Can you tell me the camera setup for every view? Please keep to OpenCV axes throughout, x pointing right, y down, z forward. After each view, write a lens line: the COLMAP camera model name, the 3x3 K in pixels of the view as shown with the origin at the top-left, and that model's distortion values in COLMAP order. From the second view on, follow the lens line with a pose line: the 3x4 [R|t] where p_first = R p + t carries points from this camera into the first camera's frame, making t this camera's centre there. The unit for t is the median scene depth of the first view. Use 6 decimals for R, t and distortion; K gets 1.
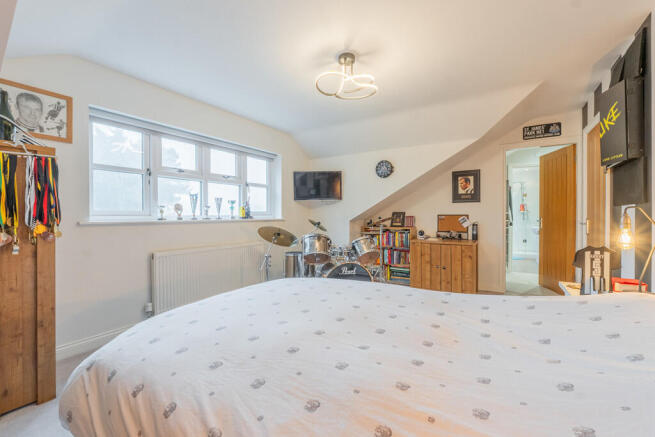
lens RADIAL K [[275.5, 0, 324.4], [0, 275.5, 214.3], [0, 0, 1]] dist [-0.001211, -0.000464]
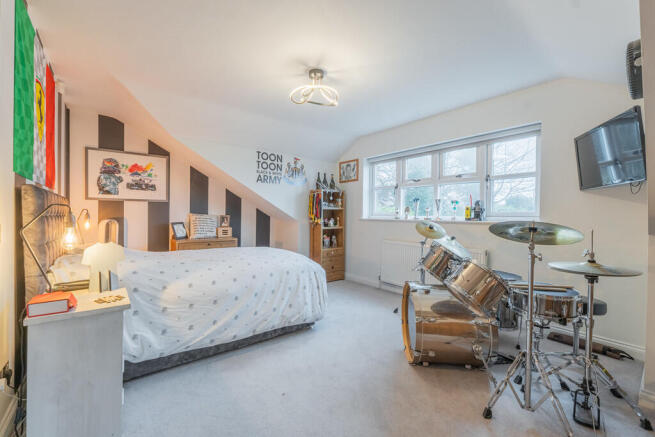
lens RADIAL K [[275.5, 0, 324.5], [0, 275.5, 216.6], [0, 0, 1]] dist [-0.001211, -0.000464]
pose [[-0.308746, -0.005237, -0.951130, 0.747792], [-0.015702, 0.999877, -0.000408, 0.014174], [0.951015, 0.014808, -0.308791, 0.909339]]
